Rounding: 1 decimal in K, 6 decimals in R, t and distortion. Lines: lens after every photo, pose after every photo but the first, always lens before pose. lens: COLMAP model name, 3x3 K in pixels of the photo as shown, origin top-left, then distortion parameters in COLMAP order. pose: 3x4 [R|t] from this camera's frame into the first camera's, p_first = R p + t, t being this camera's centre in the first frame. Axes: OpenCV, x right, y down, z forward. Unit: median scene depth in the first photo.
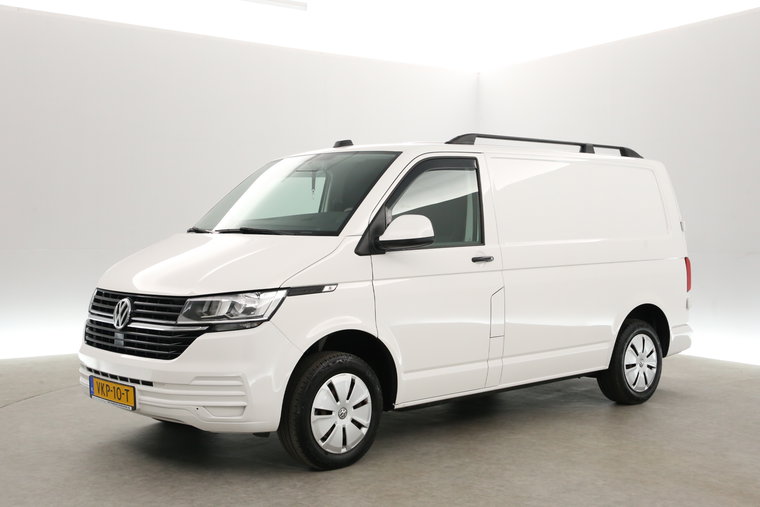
lens RADIAL K [[1049.8, 0, 381.6], [0, 1049.8, 251.9], [0, 0, 1]] dist [-0.148055, 0.000000]
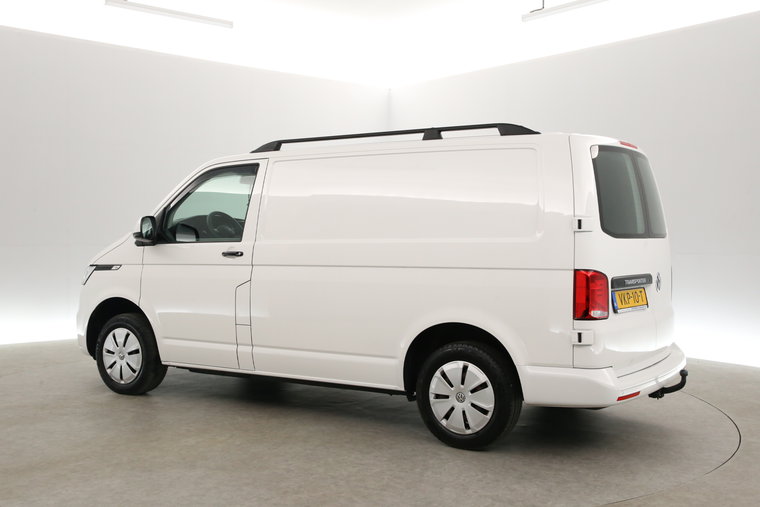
lens RADIAL K [[850.0, 0, 379.2], [0, 850.0, 253.1], [0, 0, 1]] dist [0.026273, 0.000000]
pose [[0.248596, 0.038430, -0.967845, 1.142536], [-0.021066, 0.999191, 0.034264, -0.032087], [0.968378, 0.011870, 0.249204, 1.028792]]
